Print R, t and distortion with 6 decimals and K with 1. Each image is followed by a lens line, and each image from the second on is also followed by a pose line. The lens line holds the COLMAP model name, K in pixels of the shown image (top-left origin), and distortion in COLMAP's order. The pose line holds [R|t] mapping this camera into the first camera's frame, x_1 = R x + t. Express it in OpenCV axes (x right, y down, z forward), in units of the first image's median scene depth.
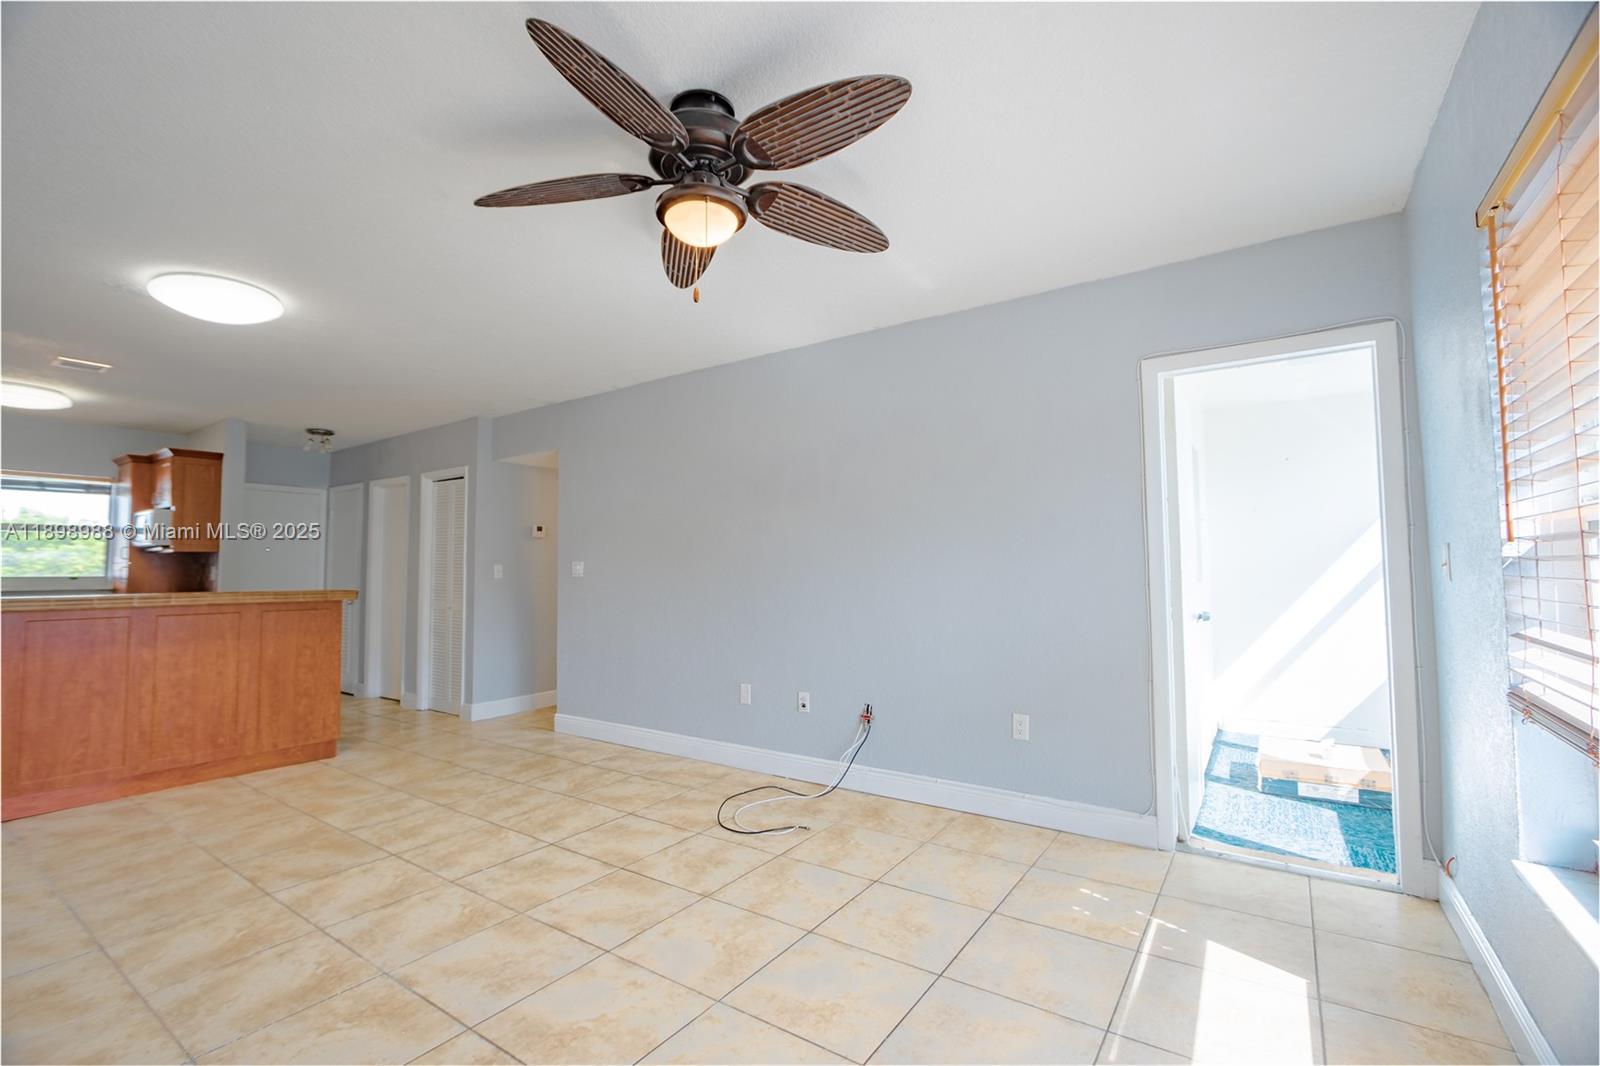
lens RADIAL K [[705.5, 0, 797.0], [0, 705.5, 534.6], [0, 0, 1]] dist [-0.018159, 0.002971]
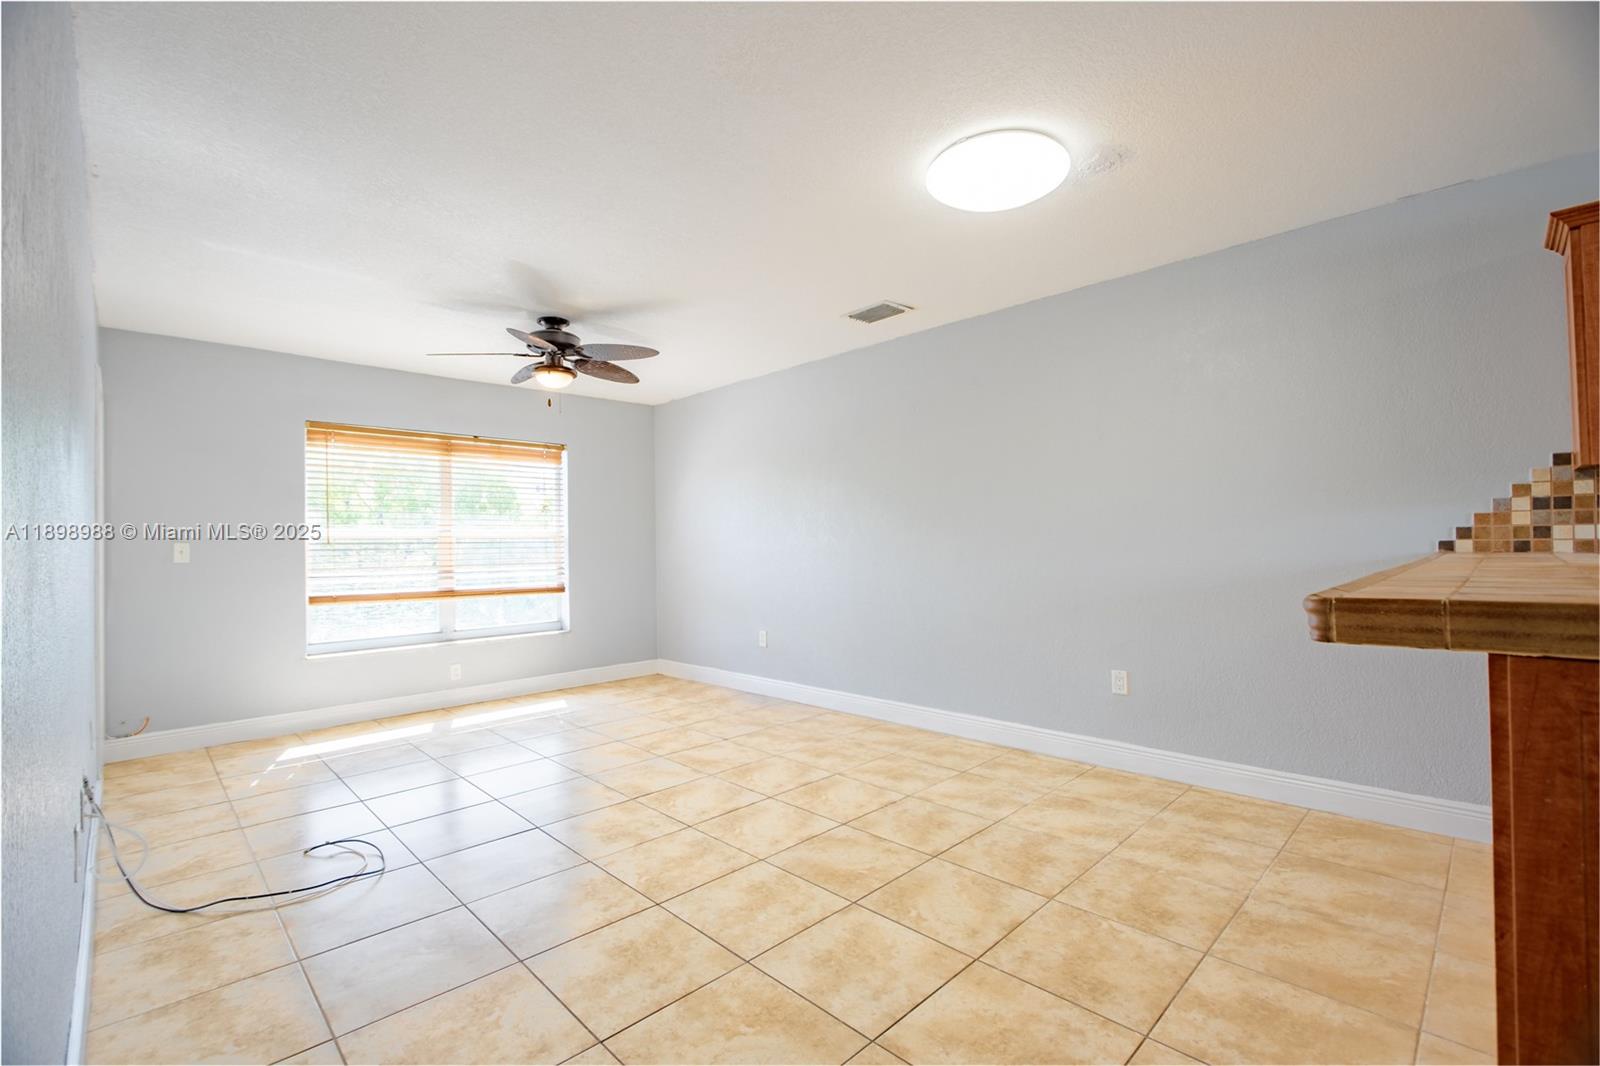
lens RADIAL K [[705.5, 0, 797.0], [0, 705.5, 534.6], [0, 0, 1]] dist [-0.018159, 0.002971]
pose [[-0.981434, 0.029378, 0.189539, -0.765265], [0.016206, 0.997368, -0.070675, 0.109794], [-0.191116, -0.066291, -0.979326, 1.801966]]
